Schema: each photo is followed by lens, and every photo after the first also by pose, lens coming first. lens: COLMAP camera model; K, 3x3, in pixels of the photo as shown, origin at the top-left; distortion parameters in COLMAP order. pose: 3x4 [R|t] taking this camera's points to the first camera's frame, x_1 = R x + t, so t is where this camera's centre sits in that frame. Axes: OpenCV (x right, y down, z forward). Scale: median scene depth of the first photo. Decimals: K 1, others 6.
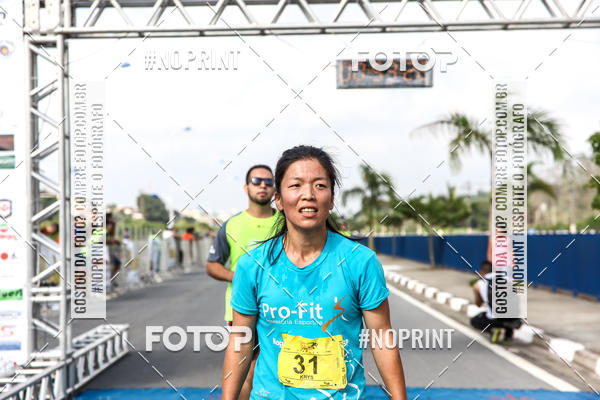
lens RADIAL K [[1234.3, 0, 301.0], [0, 1234.3, 204.7], [0, 0, 1]] dist [0.312959, -0.257760]
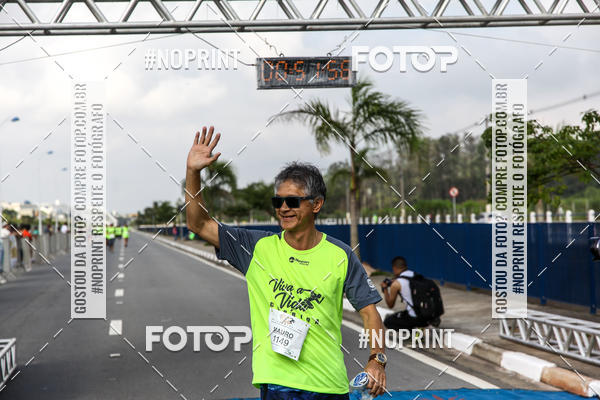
lens RADIAL K [[1234.3, 0, 301.0], [0, 1234.3, 204.7], [0, 0, 1]] dist [0.312959, -0.257760]
pose [[0.987616, -0.023837, 0.155069, -0.085560], [0.021818, 0.999654, 0.014709, -0.016319], [-0.155366, -0.011144, 0.987794, 0.040866]]
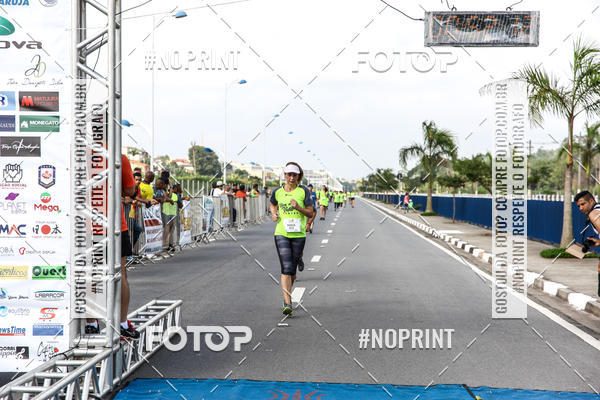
lens RADIAL K [[1218.9, 0, 300.0], [0, 1218.9, 200.0], [0, 0, 1]] dist [0.318189, -0.681021]
pose [[0.998933, 0.023856, -0.039547, -0.021008], [-0.022413, 0.999081, 0.036538, -0.014816], [0.040382, -0.035612, 0.998549, 0.126150]]
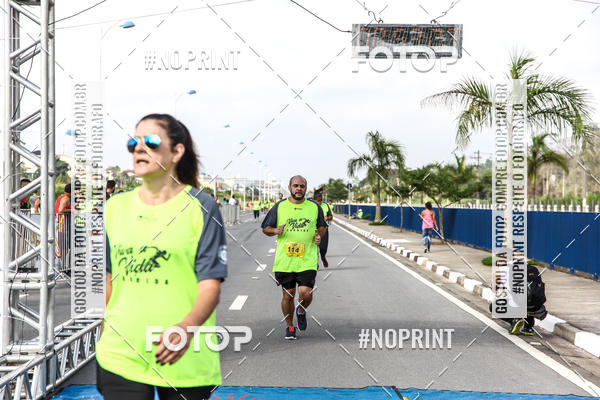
lens RADIAL K [[1214.7, 0, 300.0], [0, 1214.7, 200.0], [0, 0, 1]] dist [0.480599, -2.156389]
pose [[0.999770, 0.020883, -0.004924, -0.002711], [-0.020744, 0.999428, 0.026717, -0.013125], [0.005479, -0.026609, 0.999631, 0.106937]]
